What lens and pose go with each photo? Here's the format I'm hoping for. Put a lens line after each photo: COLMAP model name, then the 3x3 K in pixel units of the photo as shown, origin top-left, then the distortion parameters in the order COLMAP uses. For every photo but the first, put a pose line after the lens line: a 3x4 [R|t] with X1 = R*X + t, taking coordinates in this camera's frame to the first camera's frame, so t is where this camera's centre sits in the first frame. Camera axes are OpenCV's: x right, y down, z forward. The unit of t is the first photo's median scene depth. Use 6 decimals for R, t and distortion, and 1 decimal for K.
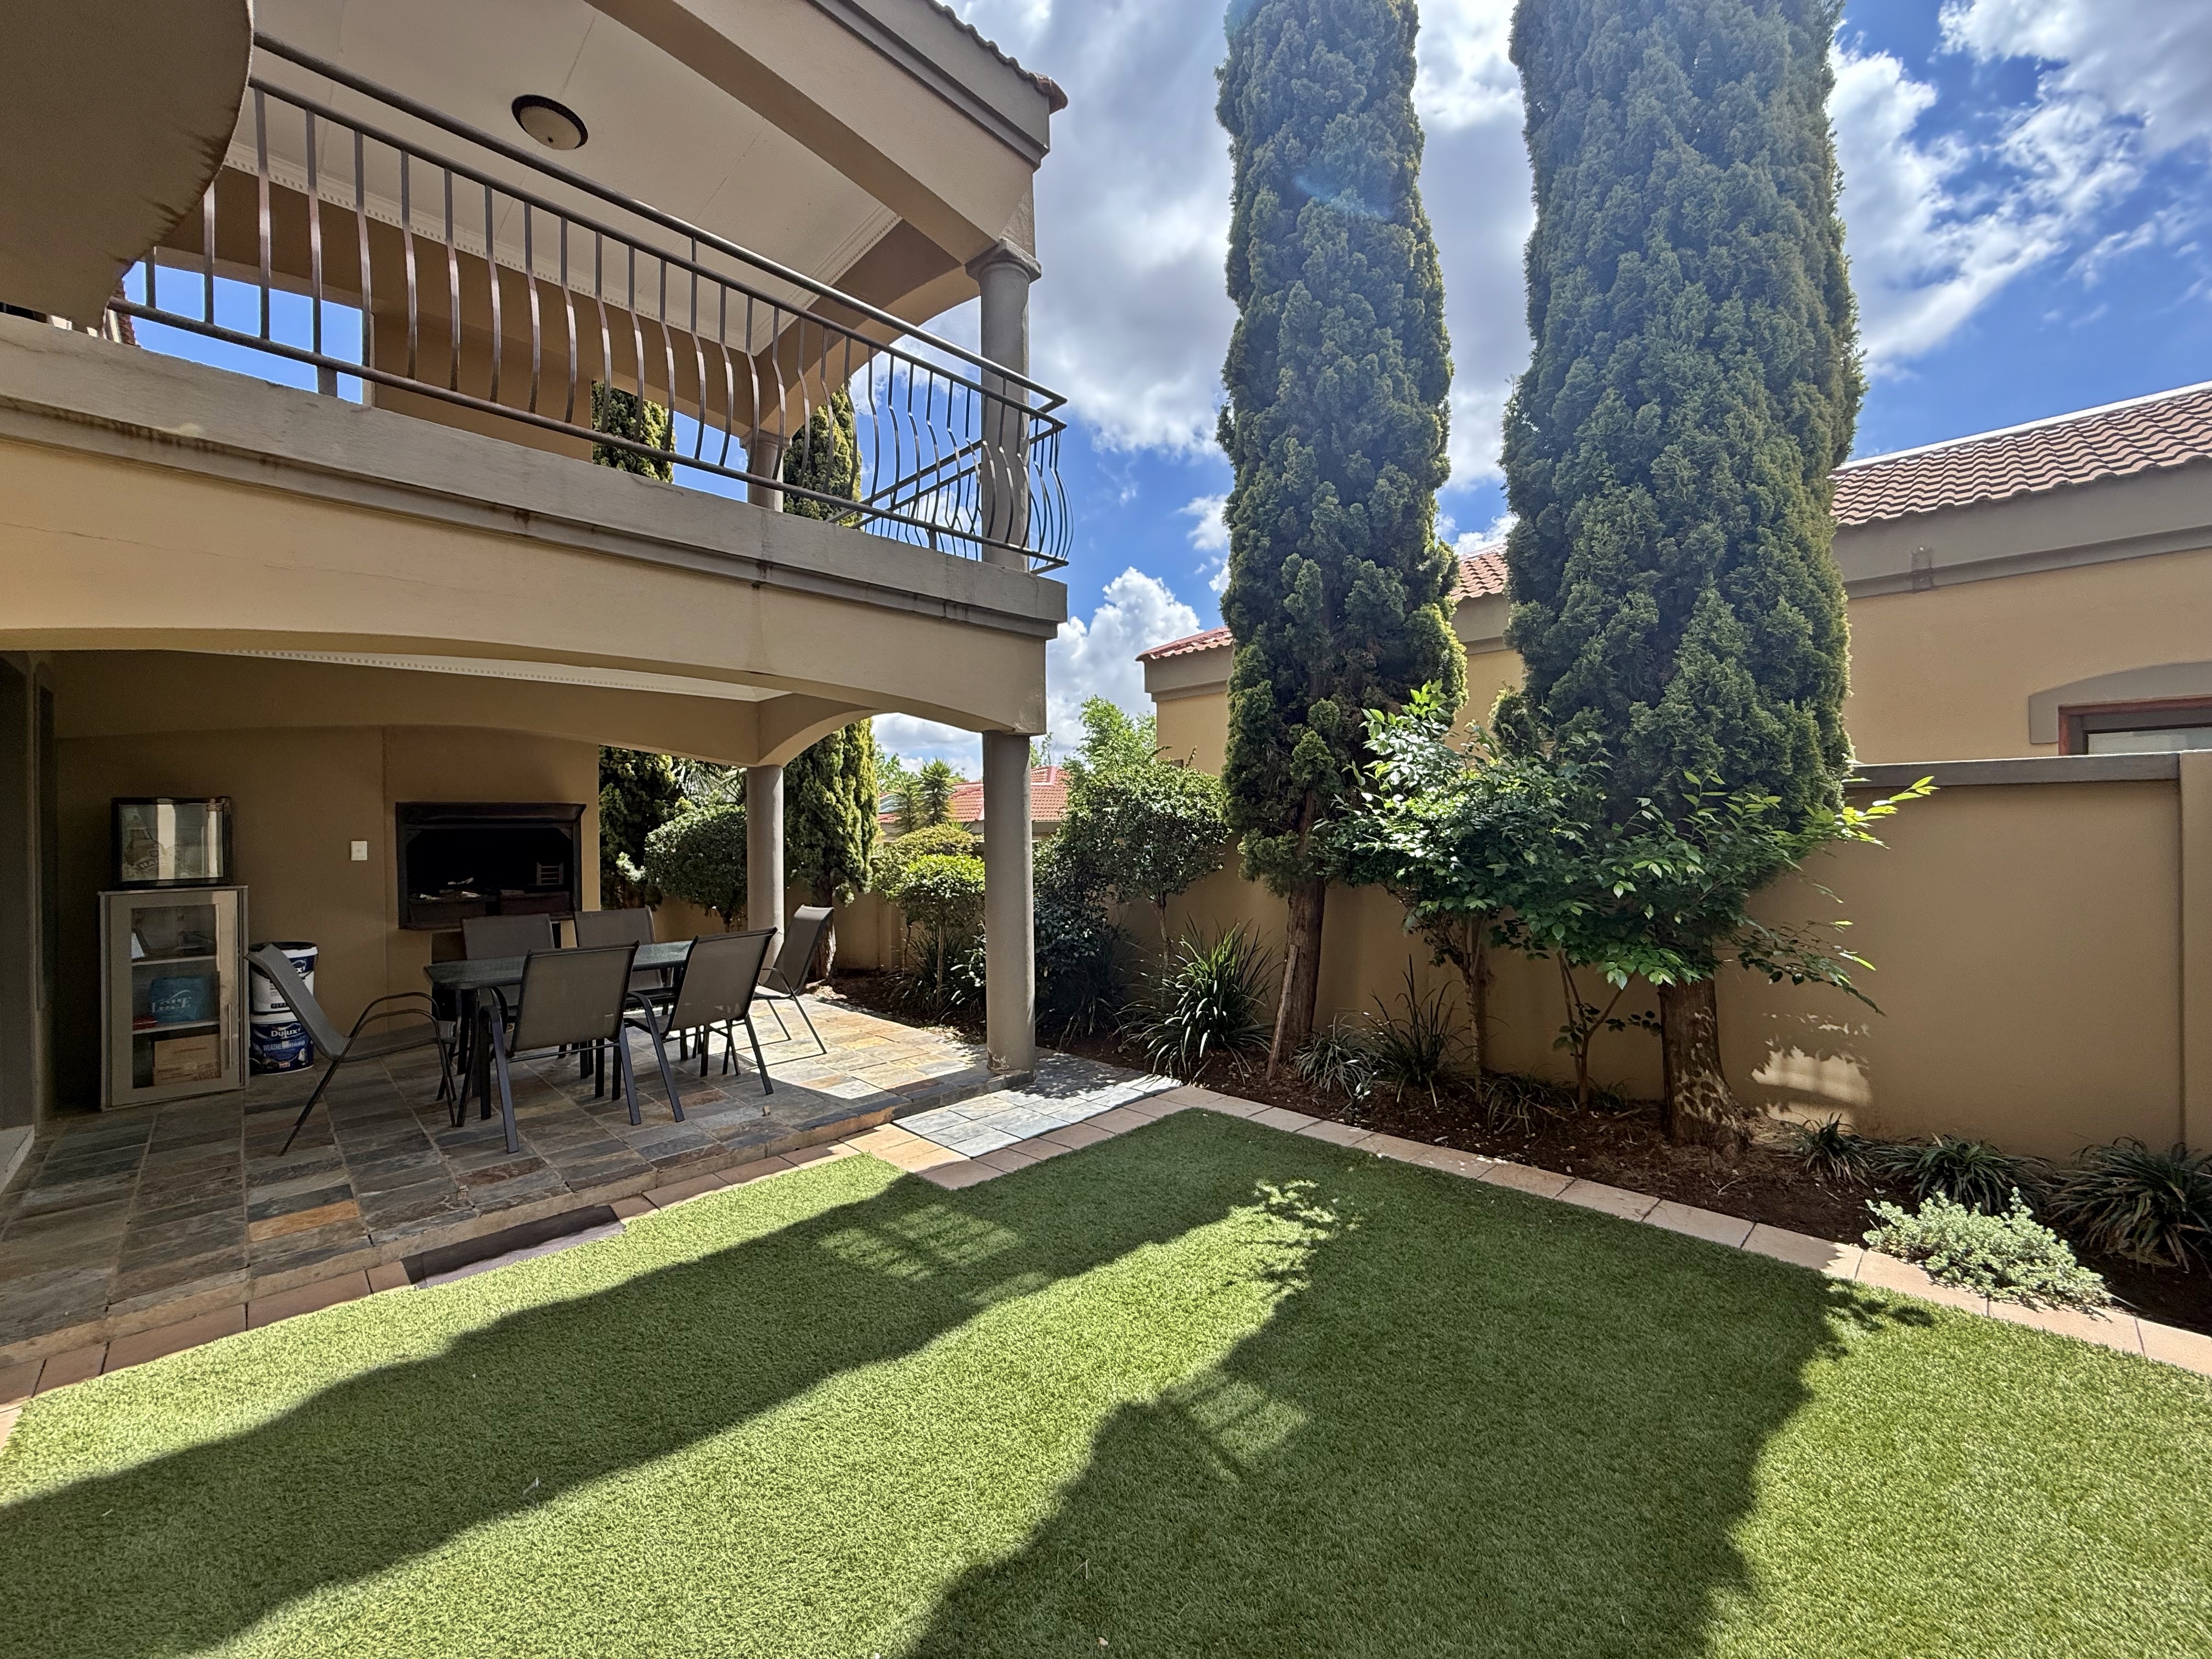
lens RADIAL K [[884.0, 0, 1105.8], [0, 884.0, 832.0], [0, 0, 1]] dist [0.002175, -0.000154]
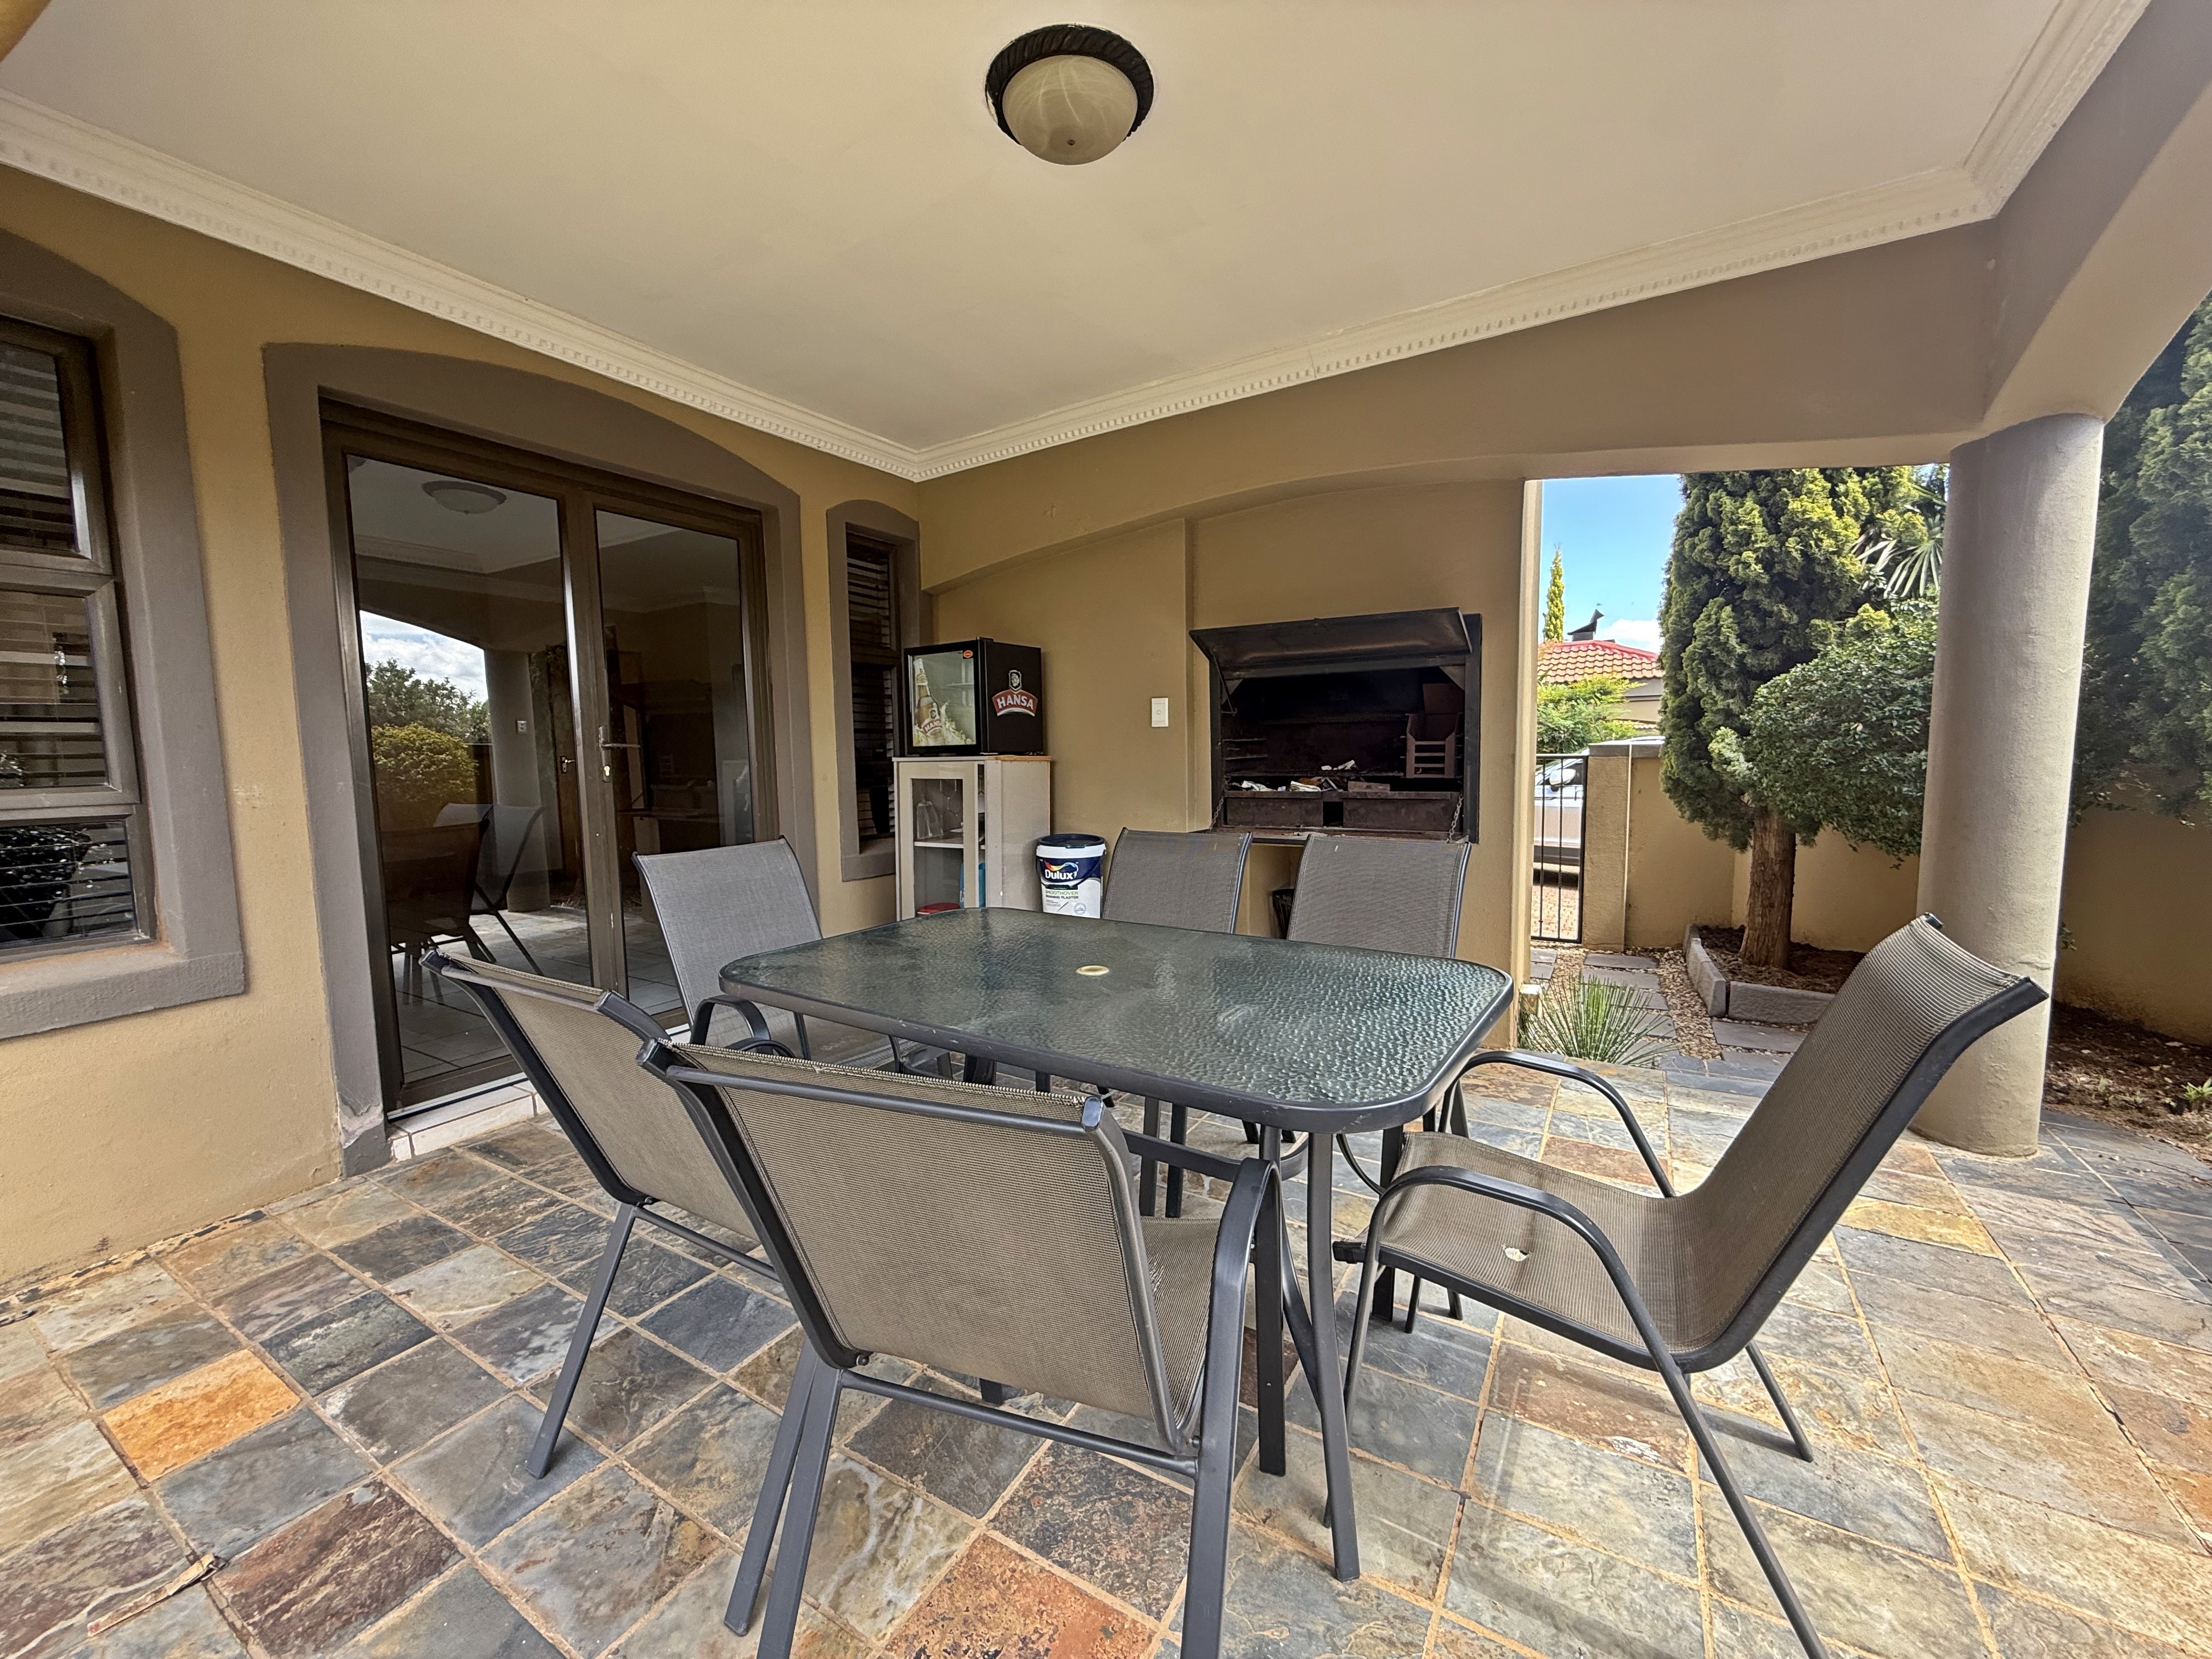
lens RADIAL K [[884.0, 0, 1105.1], [0, 884.0, 823.0], [0, 0, 1]] dist [0.002175, -0.000154]
pose [[0.247043, 0.090175, -0.964799, -0.283473], [0.008493, 0.995421, 0.095212, 0.060162], [0.968967, -0.031716, 0.245146, 1.160375]]
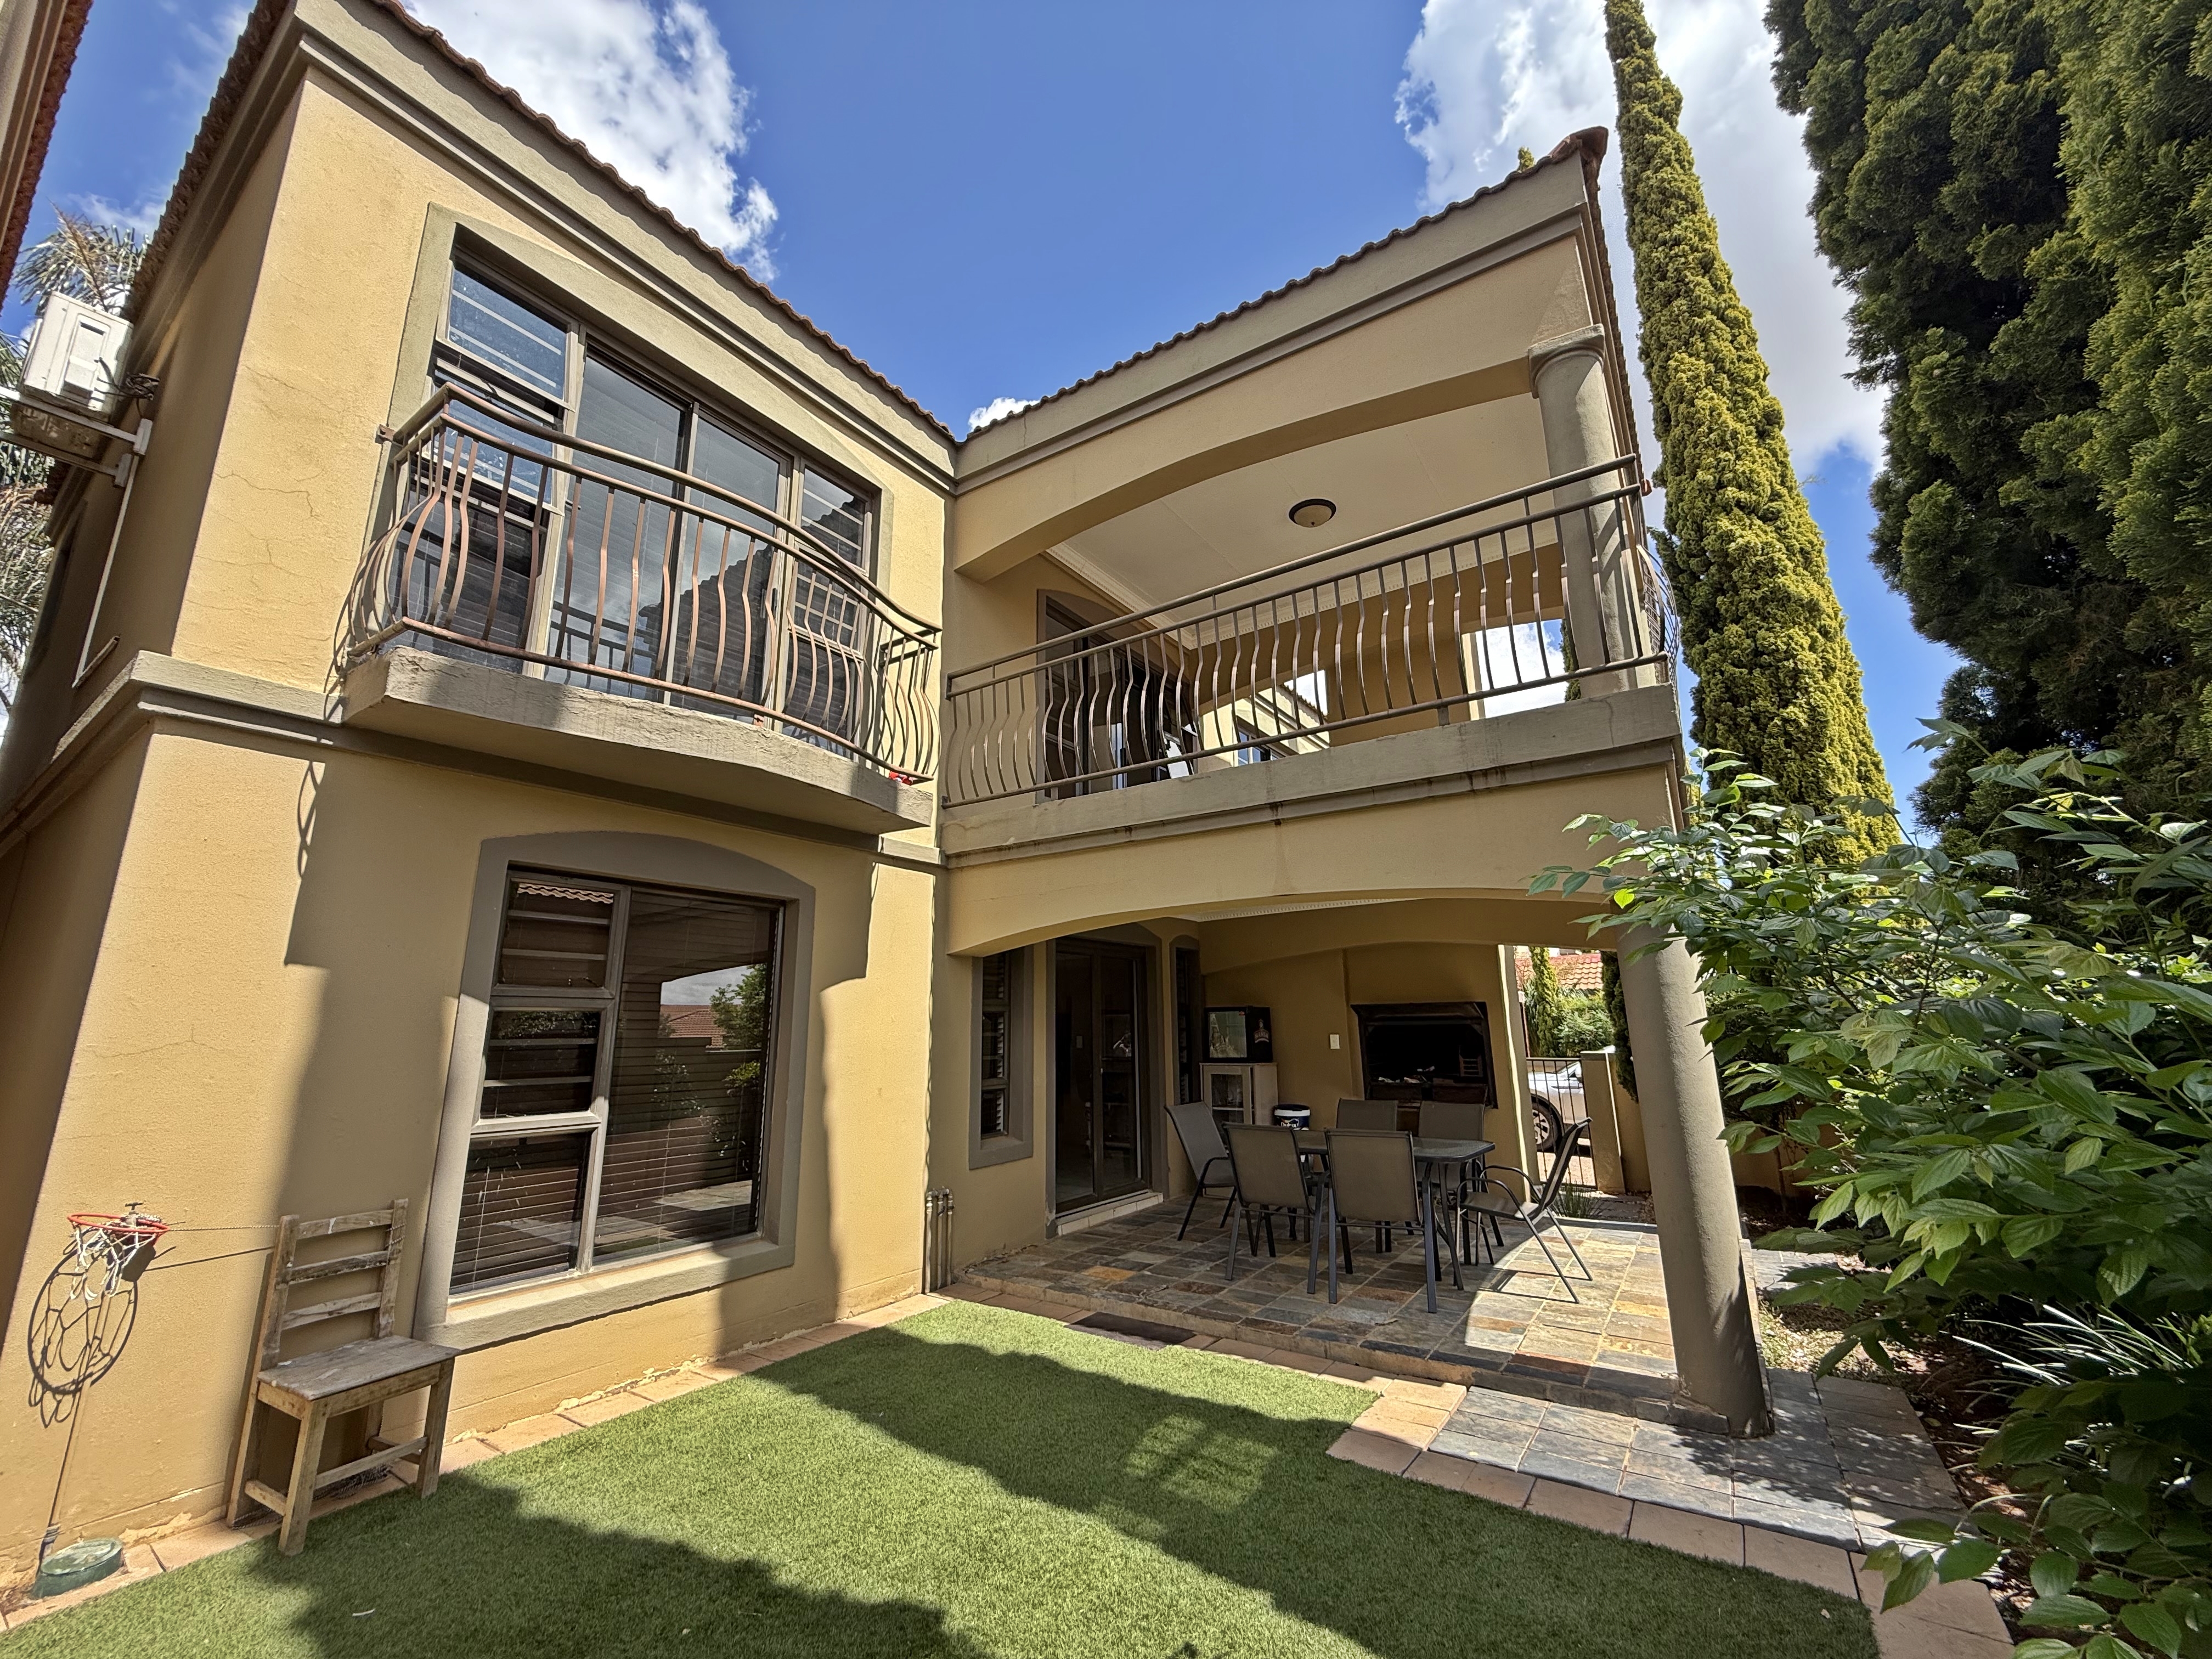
lens RADIAL K [[884.0, 0, 1098.3], [0, 884.0, 819.0], [0, 0, 1]] dist [0.002175, -0.000154]
pose [[0.182327, -0.218874, -0.958567, 0.723735], [0.004287, 0.975076, -0.221828, -0.018564], [0.983229, 0.036335, 0.178721, 0.552064]]
